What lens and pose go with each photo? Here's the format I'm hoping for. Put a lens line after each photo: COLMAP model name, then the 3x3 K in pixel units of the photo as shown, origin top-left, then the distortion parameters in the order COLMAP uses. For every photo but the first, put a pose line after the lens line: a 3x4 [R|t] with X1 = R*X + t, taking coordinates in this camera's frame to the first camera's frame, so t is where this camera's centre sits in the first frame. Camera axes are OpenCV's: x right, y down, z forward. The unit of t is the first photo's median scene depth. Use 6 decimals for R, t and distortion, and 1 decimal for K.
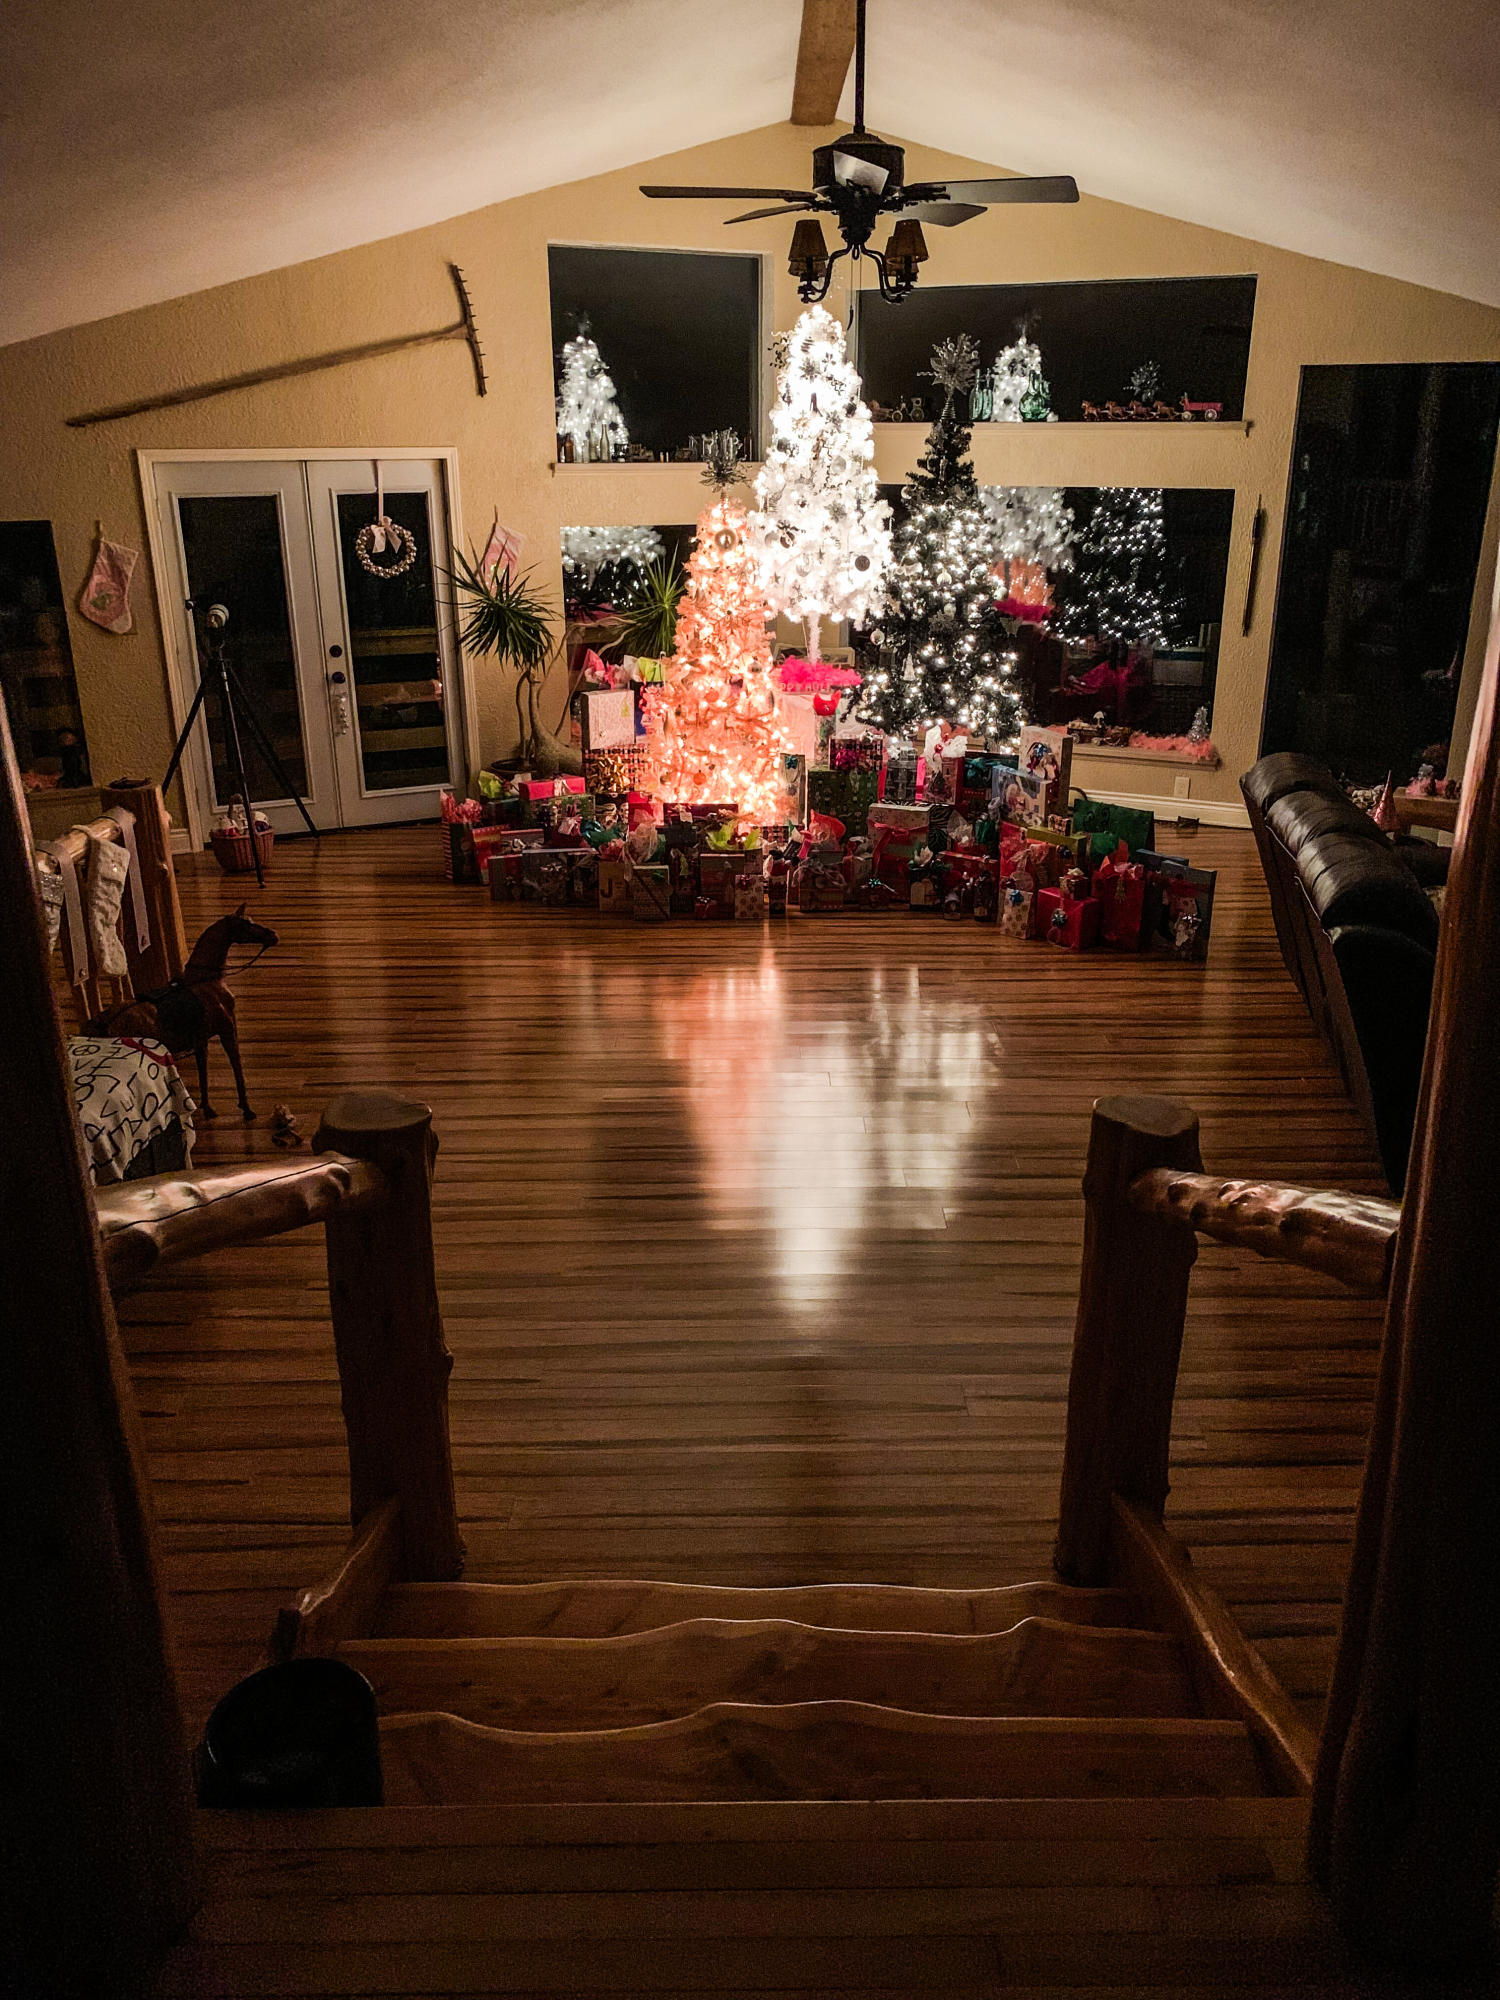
lens RADIAL K [[1527.0, 0, 787.1], [0, 1527.0, 1000.8], [0, 0, 1]] dist [0.059171, -0.056346]
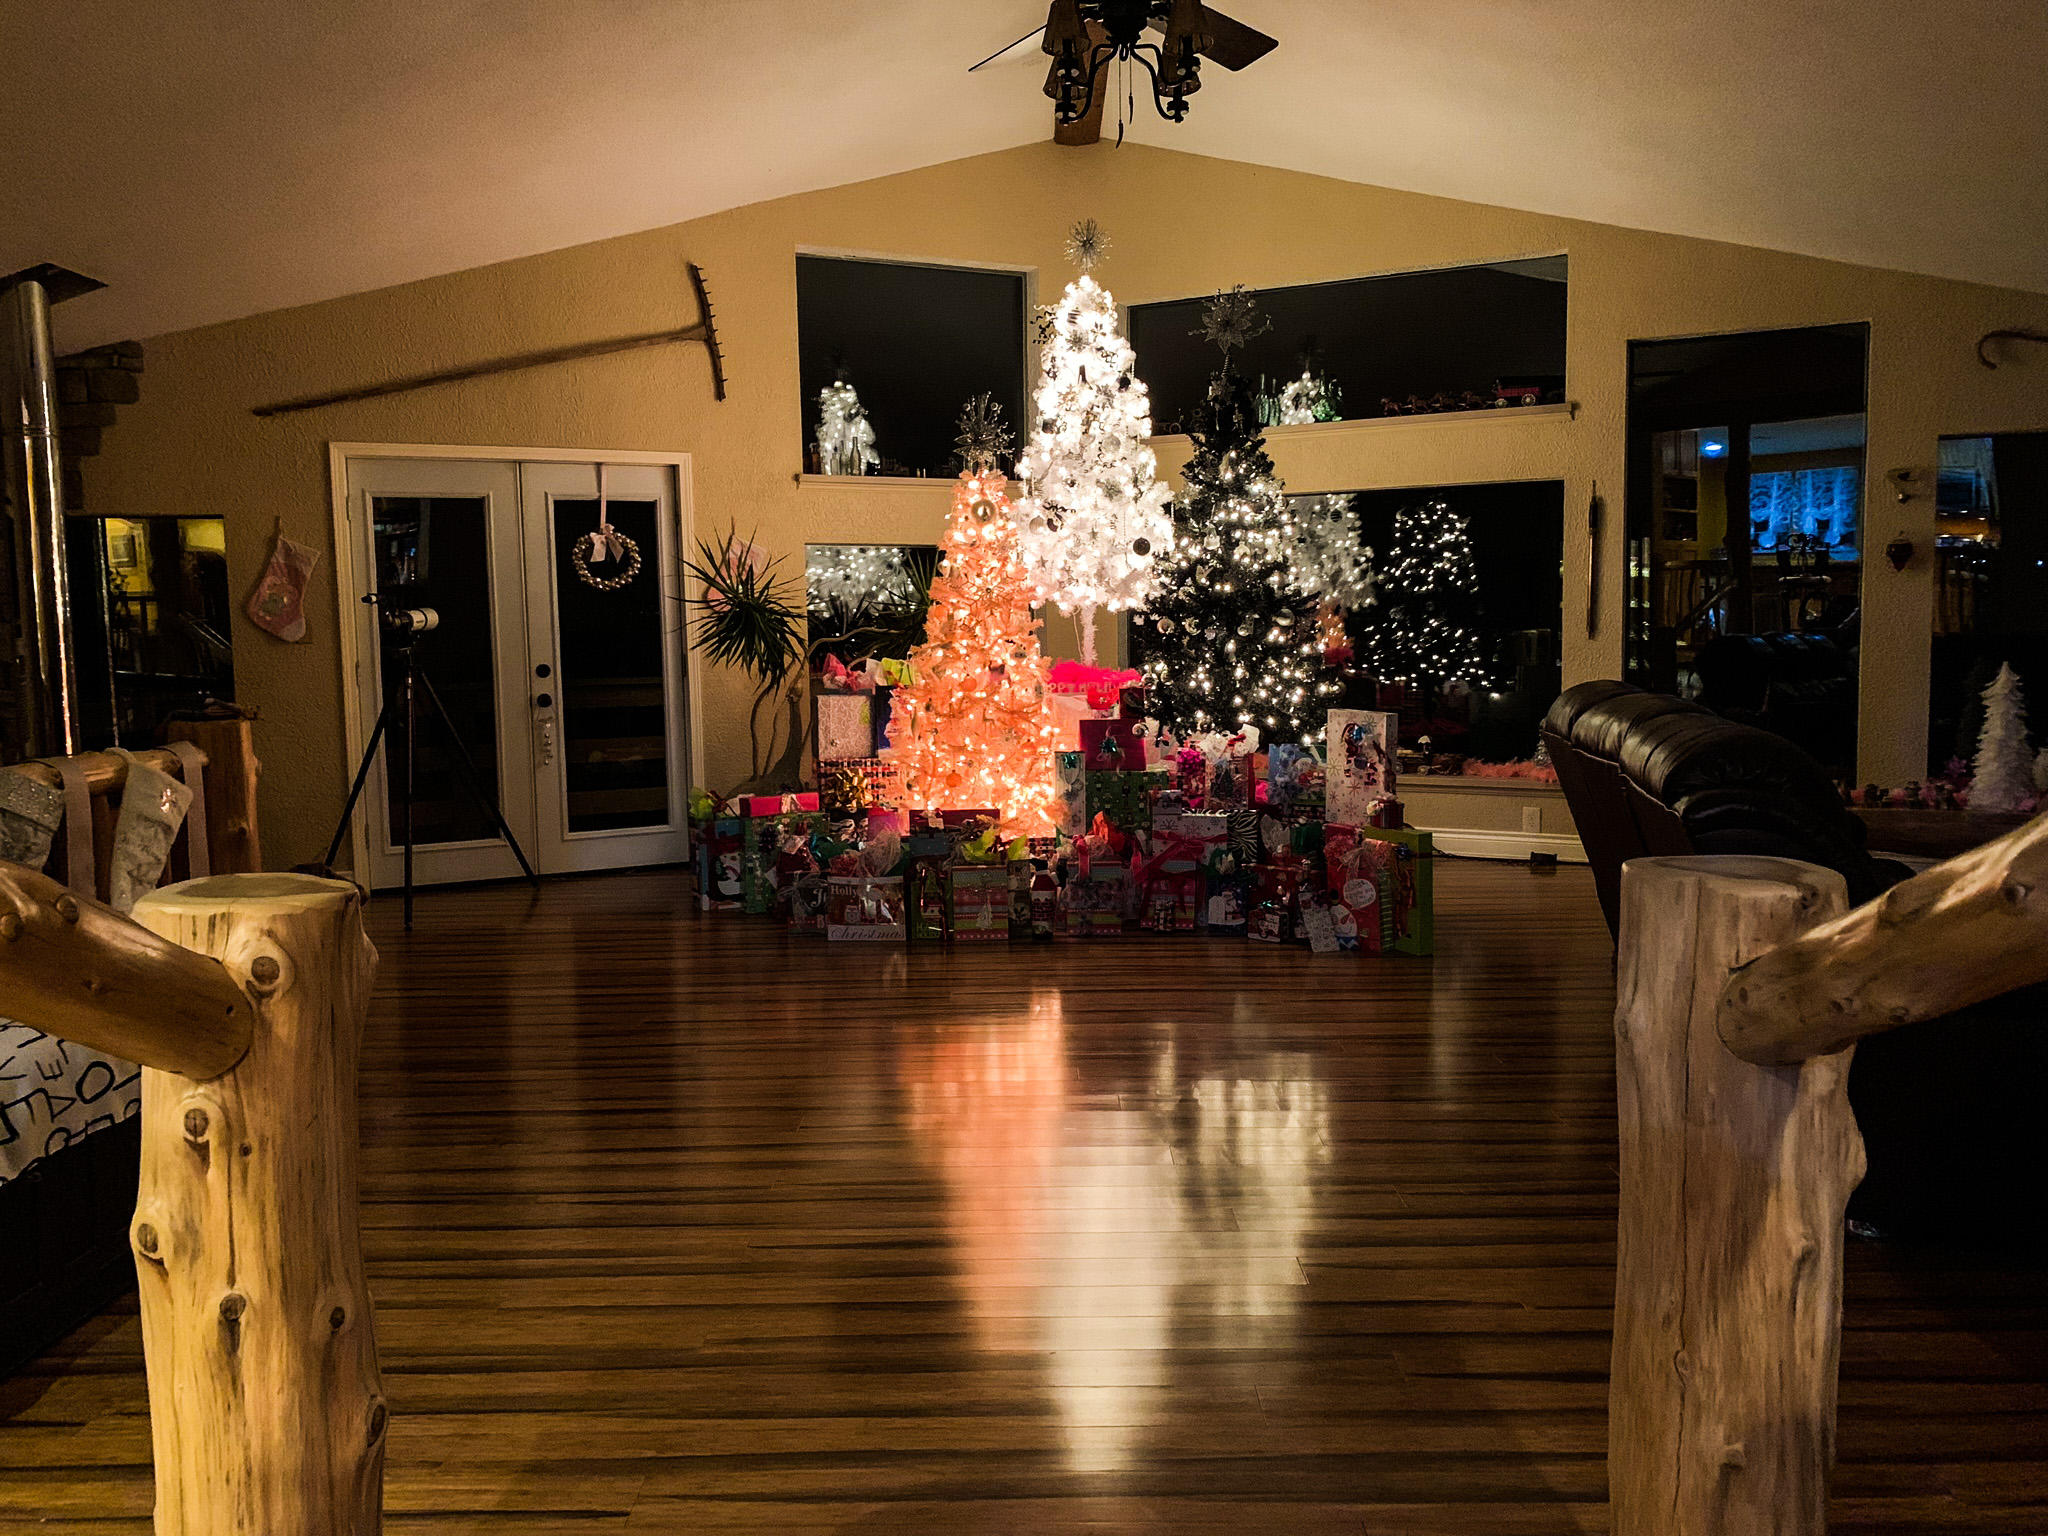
lens RADIAL K [[1553.0, 0, 1014.9], [0, 1553.0, 757.8], [0, 0, 1]] dist [0.124921, -0.255042]
pose [[0.999229, -0.018377, -0.034691, 0.005355], [0.008431, 0.963506, -0.267553, 0.064980], [0.038342, 0.267054, 0.962919, 0.173676]]
